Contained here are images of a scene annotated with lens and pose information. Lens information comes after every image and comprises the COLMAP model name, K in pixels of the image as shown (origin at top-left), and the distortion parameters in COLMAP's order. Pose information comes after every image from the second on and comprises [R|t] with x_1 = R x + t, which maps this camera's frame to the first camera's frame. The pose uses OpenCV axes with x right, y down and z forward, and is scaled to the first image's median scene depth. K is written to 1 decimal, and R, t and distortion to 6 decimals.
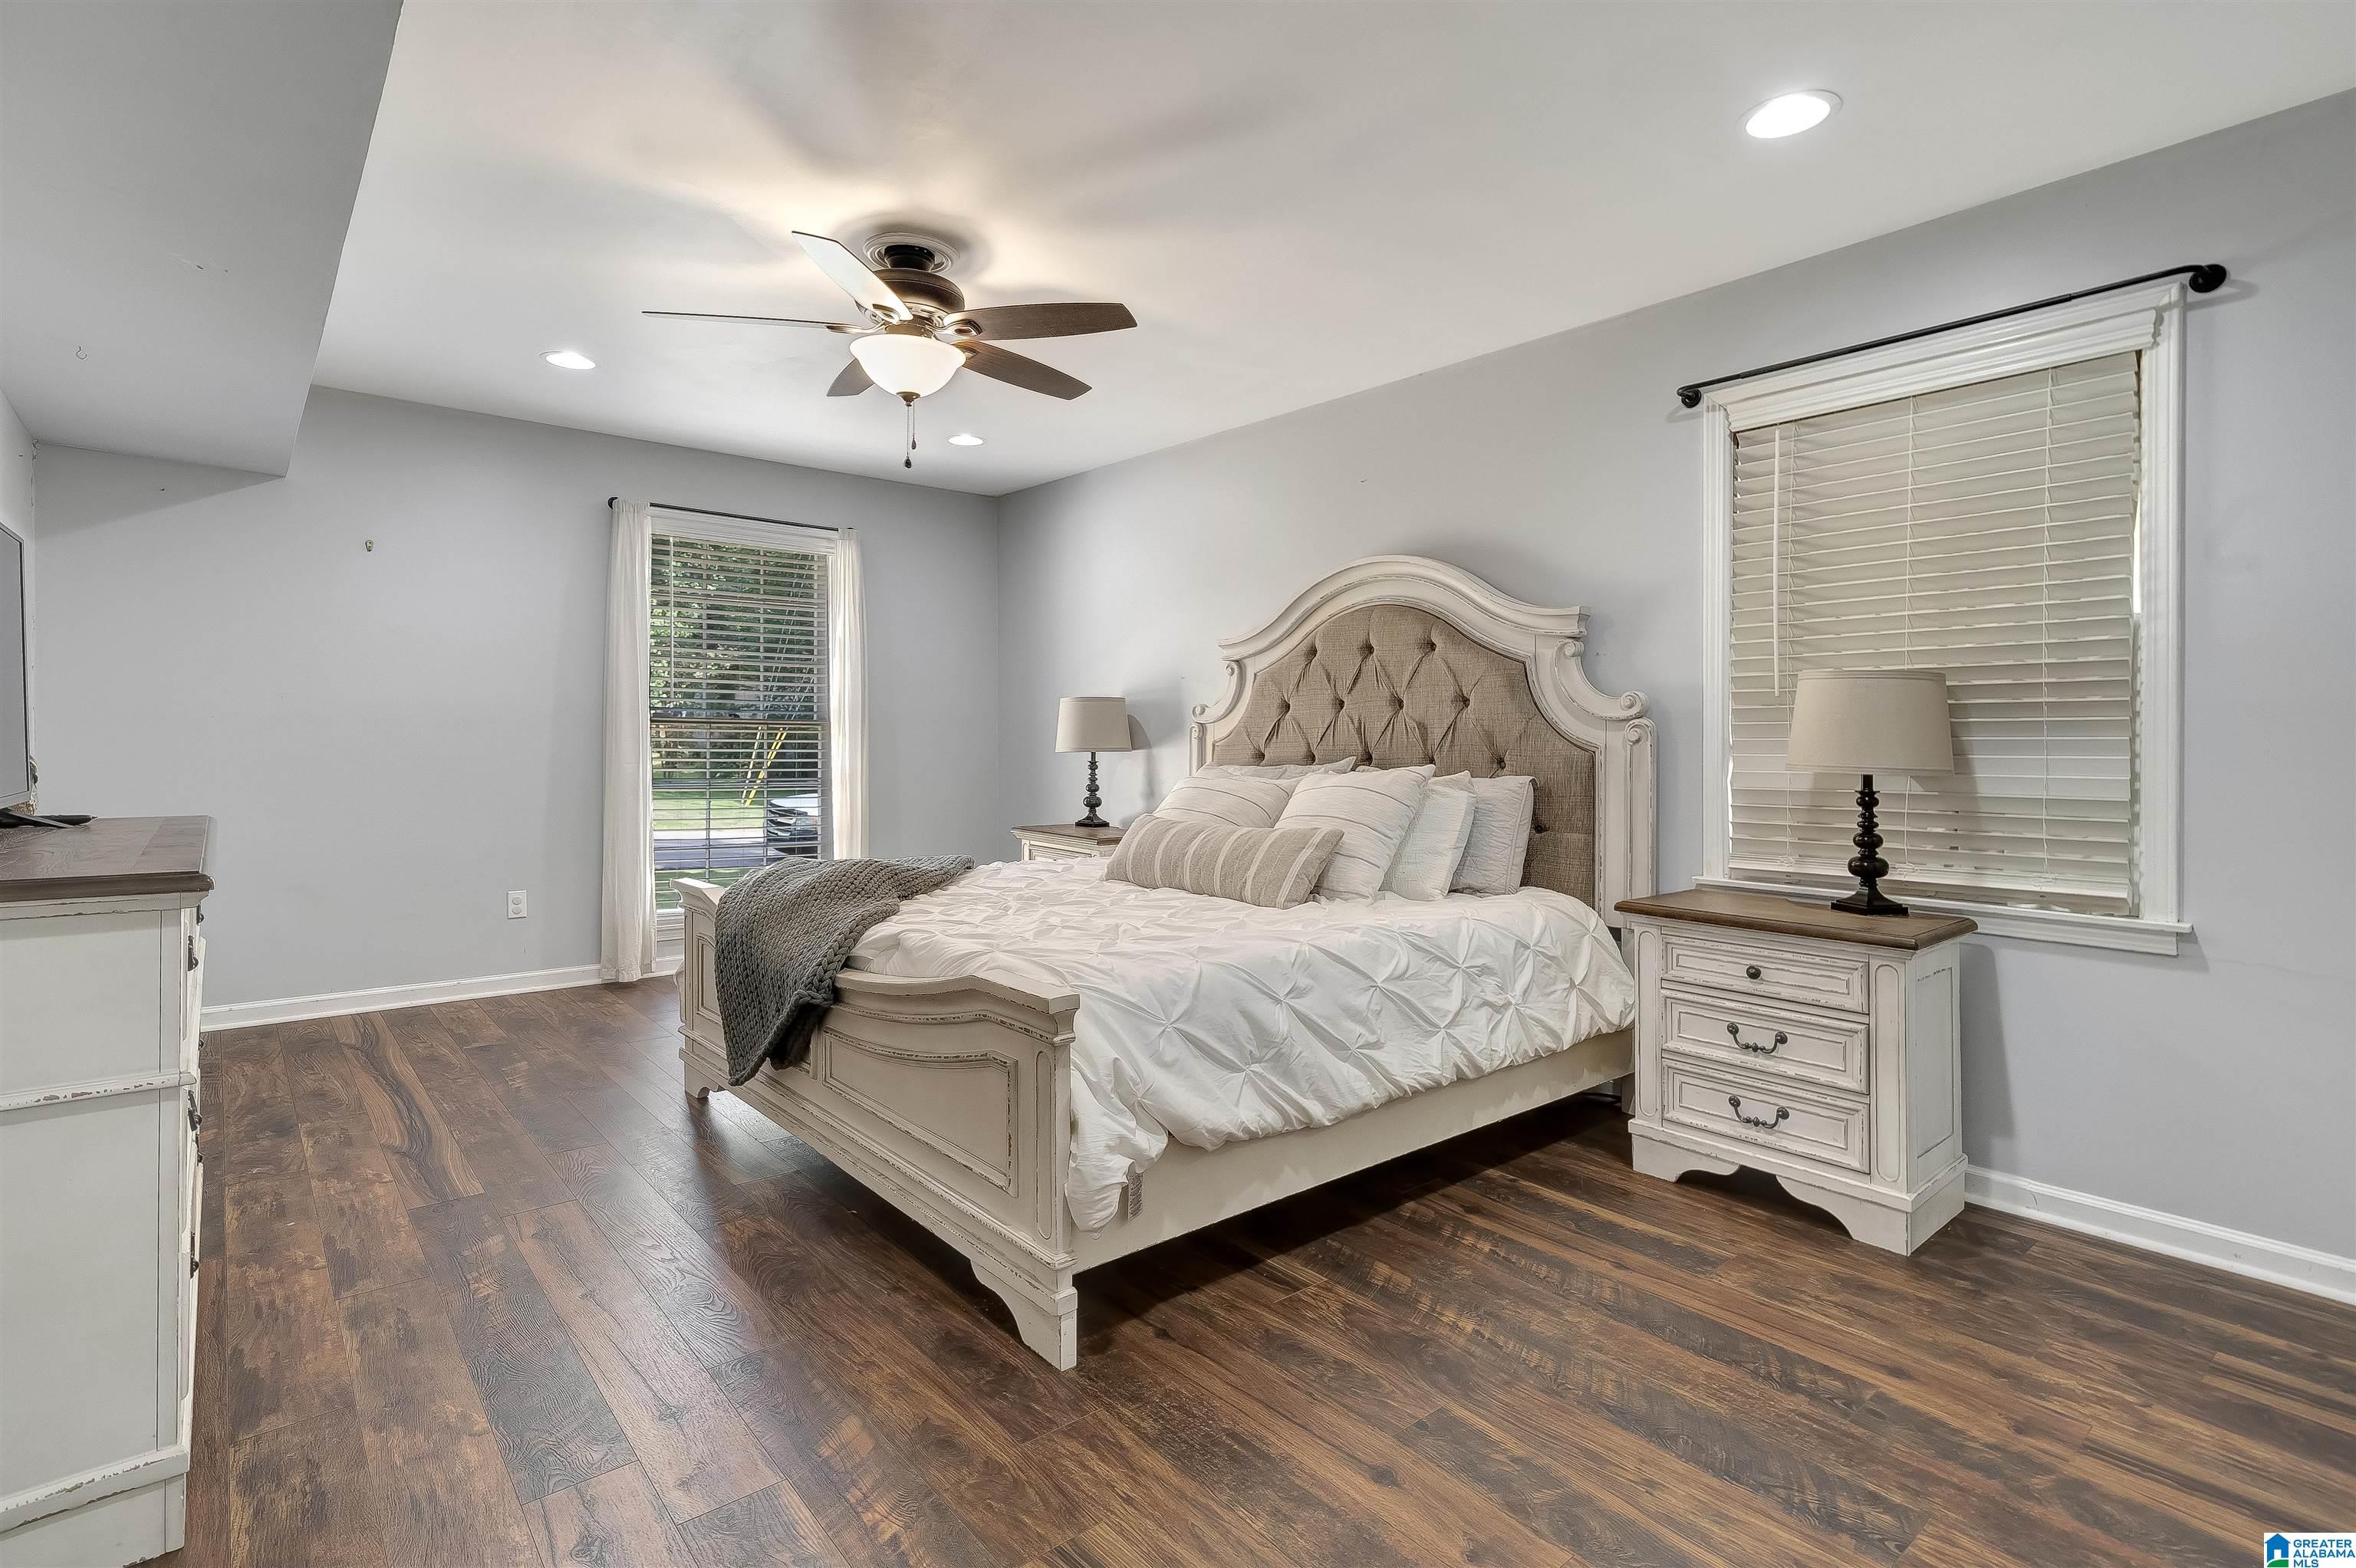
lens RADIAL K [[1079.9, 0, 1177.6], [0, 1079.9, 752.6], [0, 0, 1]] dist [-0.000825, -0.000302]
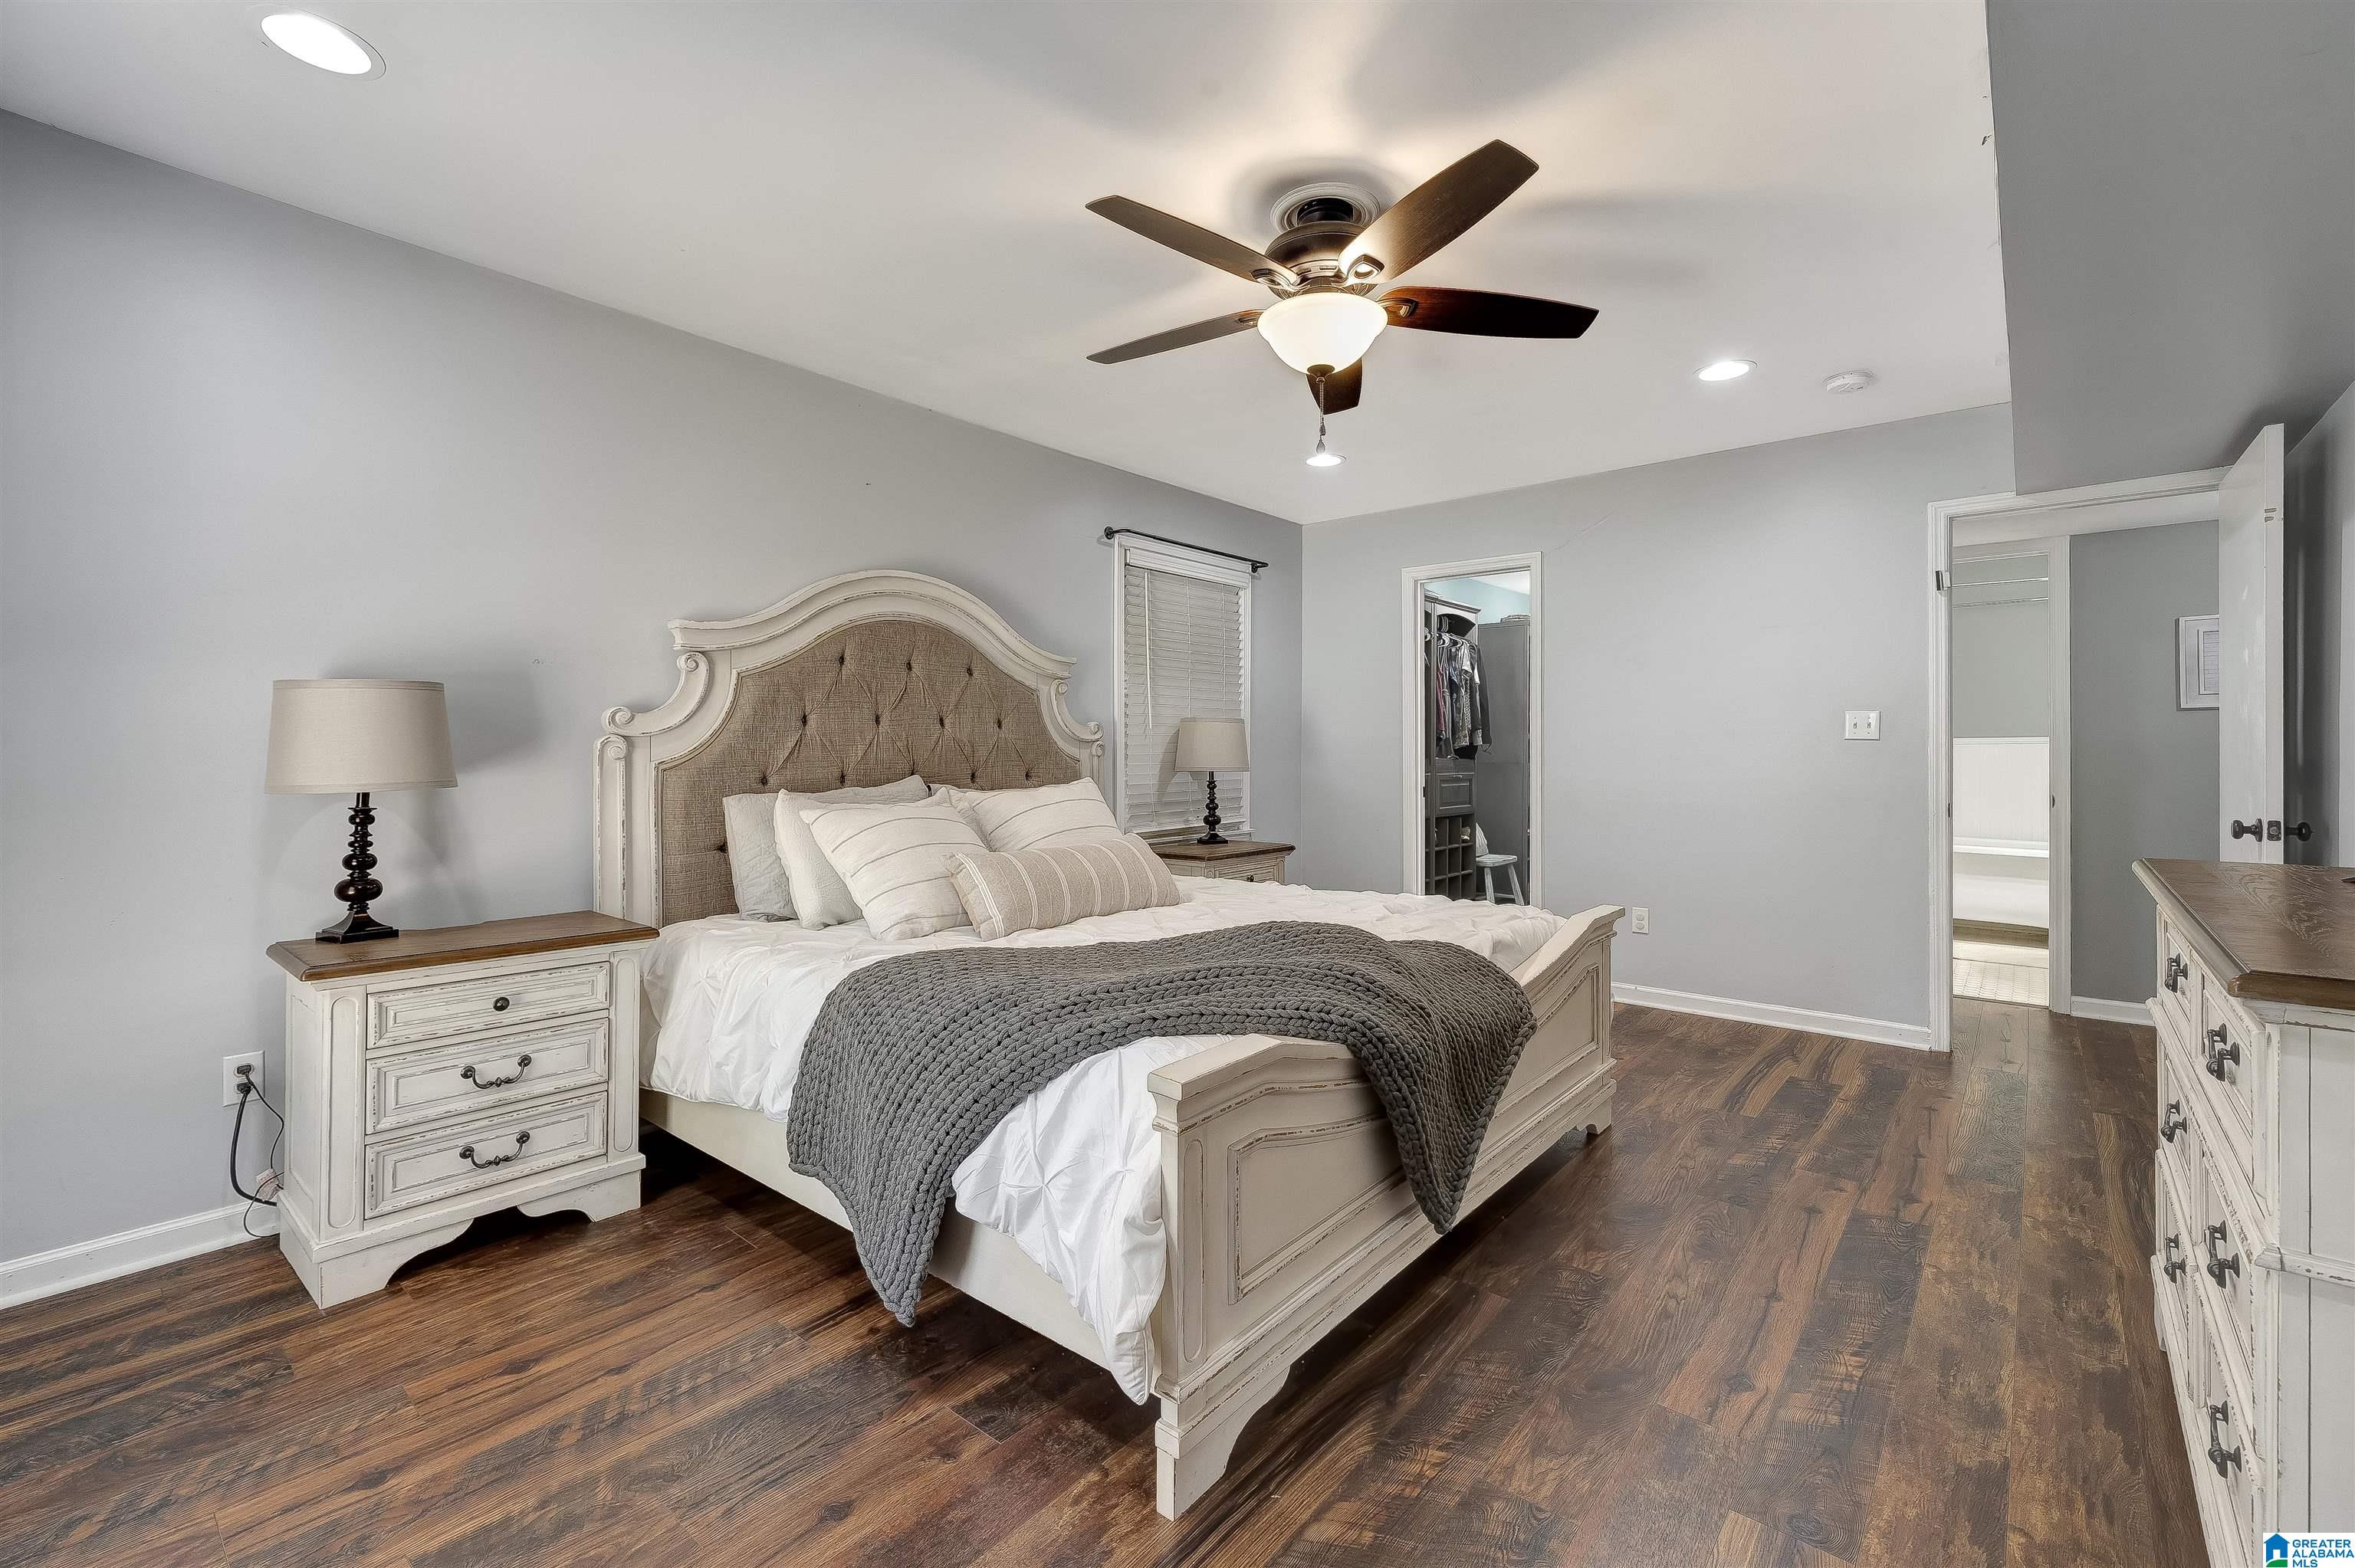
lens RADIAL K [[1019.0, 0, 1174.5], [0, 1019.0, 705.5], [0, 0, 1]] dist [0.050148, -0.014324]
pose [[-0.149067, 0.039751, 0.988028, -0.849514], [0.014122, 0.999175, -0.038069, -0.022023], [-0.988726, 0.008278, -0.149505, 0.985099]]
